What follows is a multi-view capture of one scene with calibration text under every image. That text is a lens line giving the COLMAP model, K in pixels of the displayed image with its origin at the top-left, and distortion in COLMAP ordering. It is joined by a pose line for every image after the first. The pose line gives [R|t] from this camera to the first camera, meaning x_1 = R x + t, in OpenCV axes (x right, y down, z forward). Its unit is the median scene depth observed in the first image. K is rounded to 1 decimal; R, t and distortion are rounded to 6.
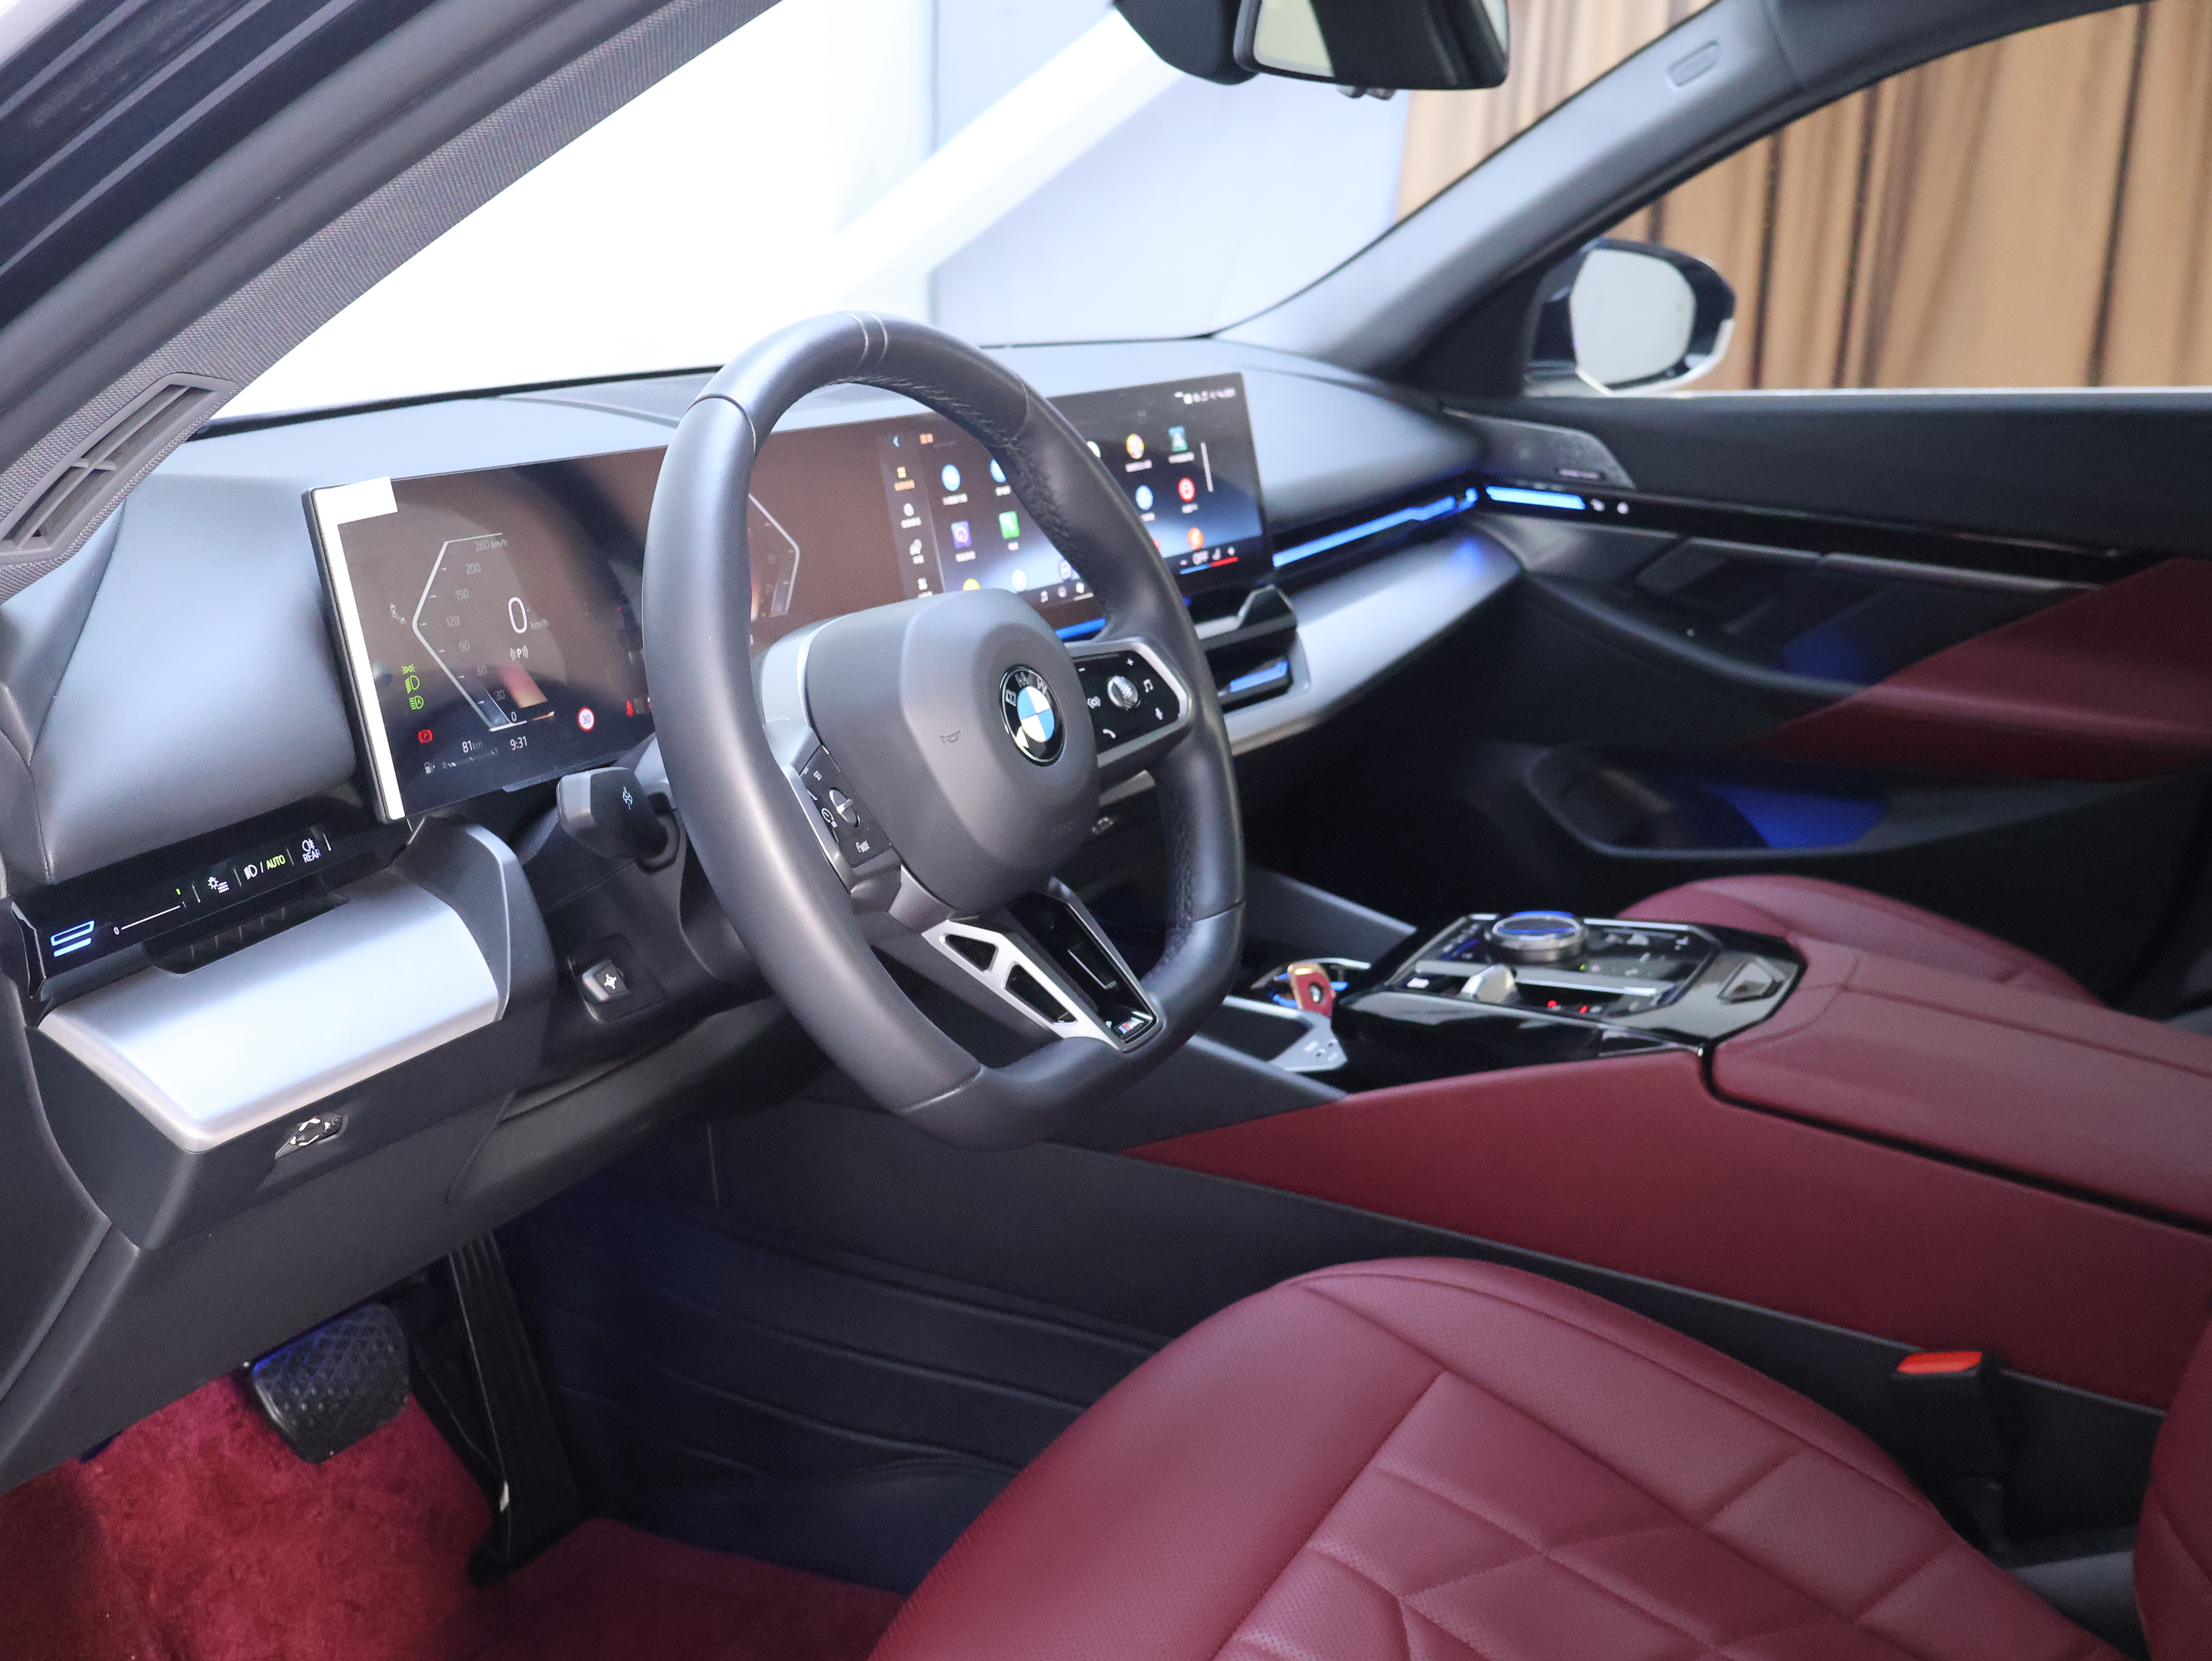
lens RADIAL K [[2067.8, 0, 1096.1], [0, 2067.8, 835.7], [0, 0, 1]] dist [-0.005578, 0.000000]
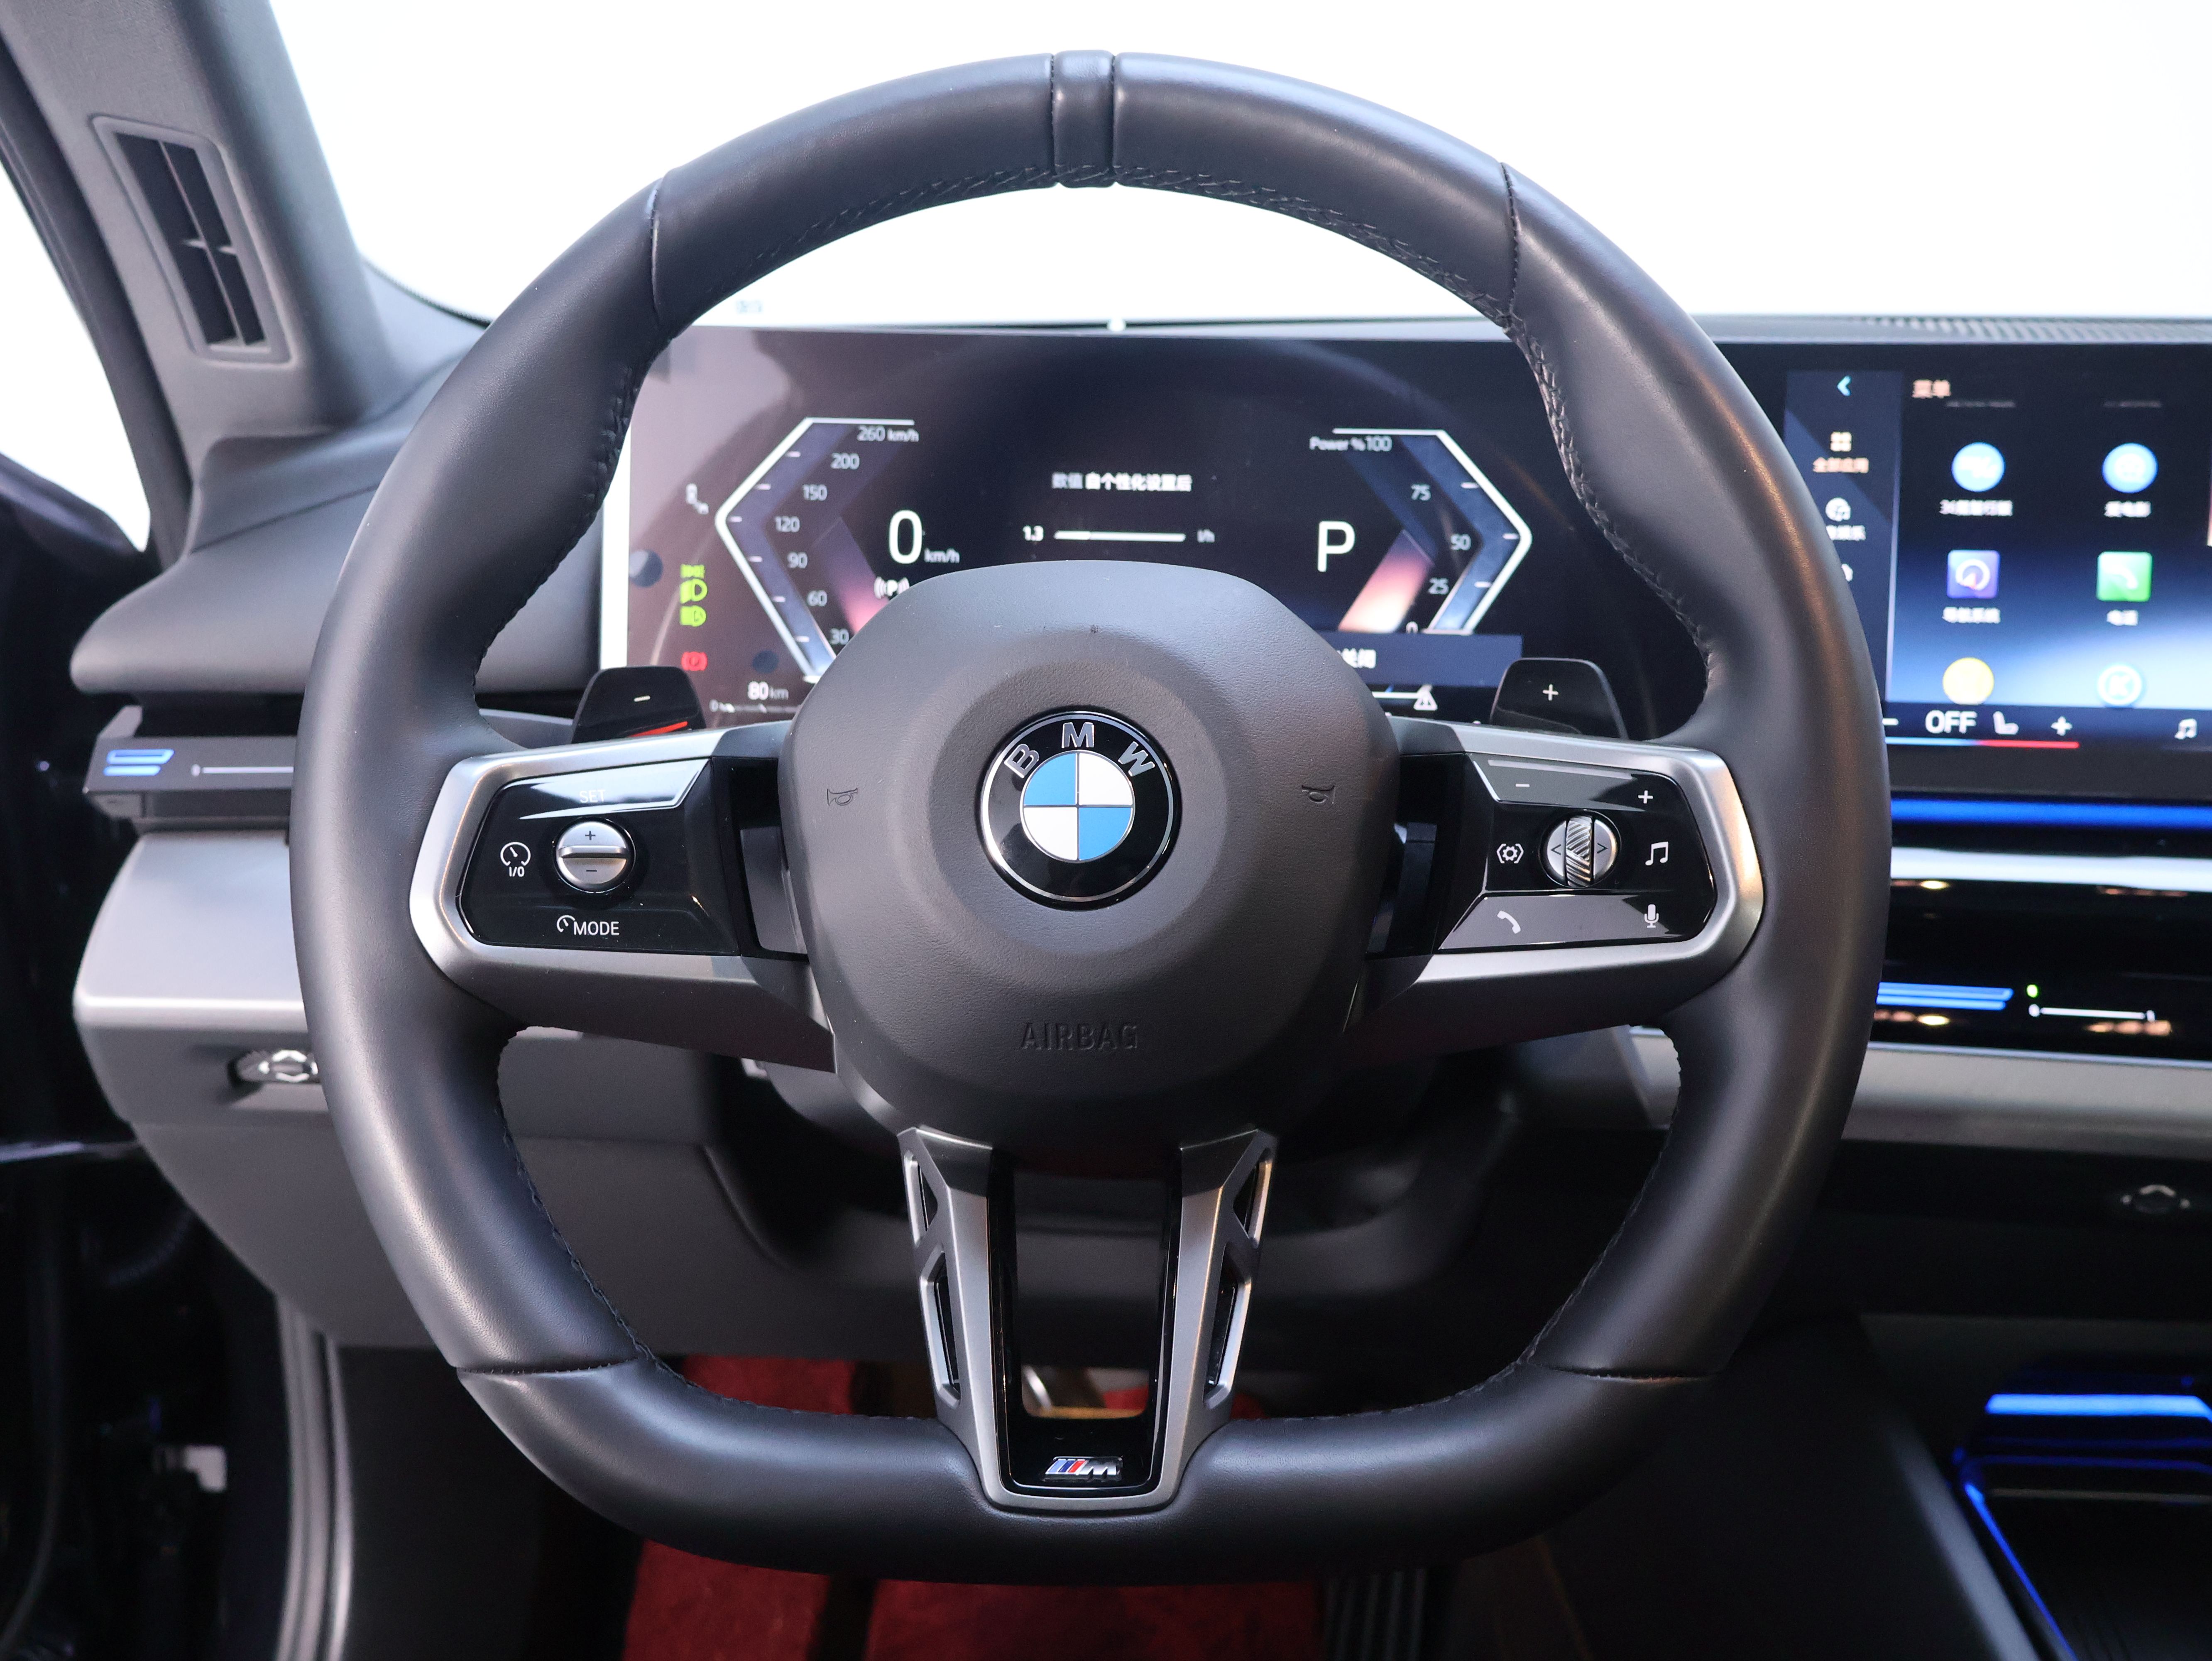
lens RADIAL K [[2067.8, 0, 1113.2], [0, 2067.8, 841.1], [0, 0, 1]] dist [-0.005578, 0.000000]
pose [[0.463141, 0.225624, -0.857085, 0.304766], [-0.262104, 0.958666, 0.110732, -0.080383], [0.846642, 0.173361, 0.503134, 0.555779]]
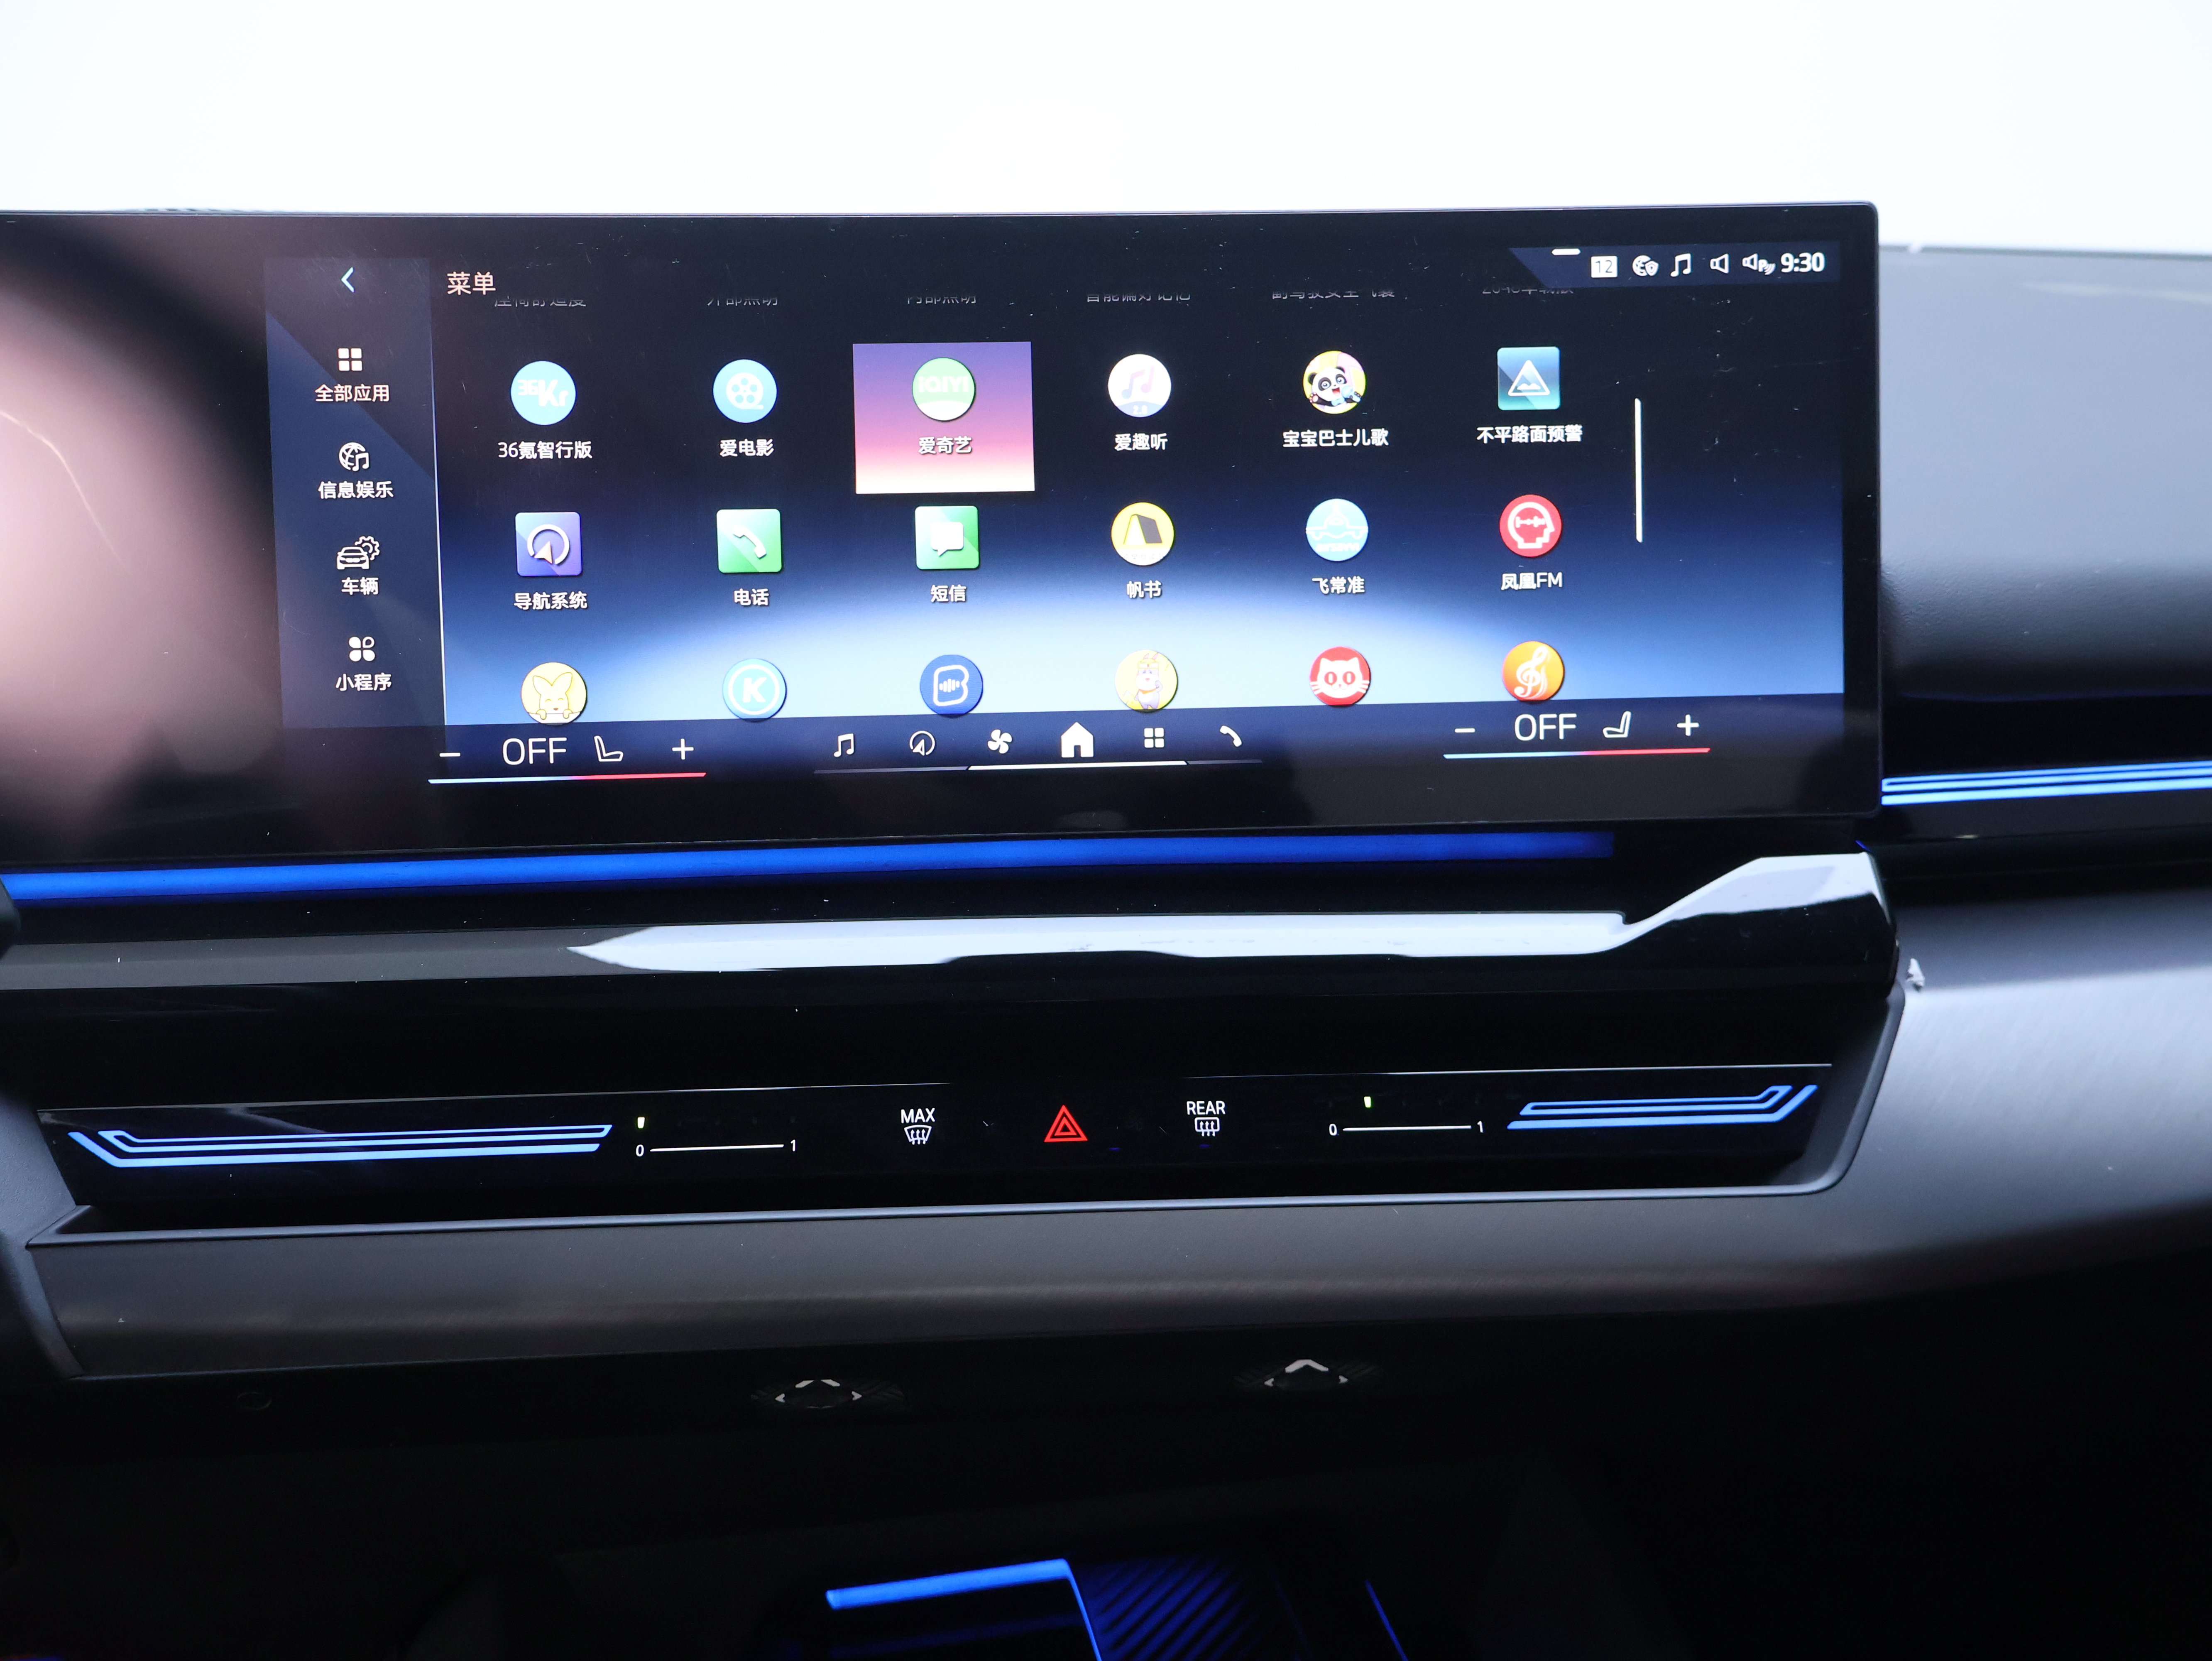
lens RADIAL K [[2067.8, 0, 1124.1], [0, 2067.8, 822.5], [0, 0, 1]] dist [-0.005578, 0.000000]
pose [[0.667570, 0.200981, -0.716908, 0.289920], [-0.223002, 0.972647, 0.065021, -0.143971], [0.710367, 0.116466, 0.694129, 0.816890]]
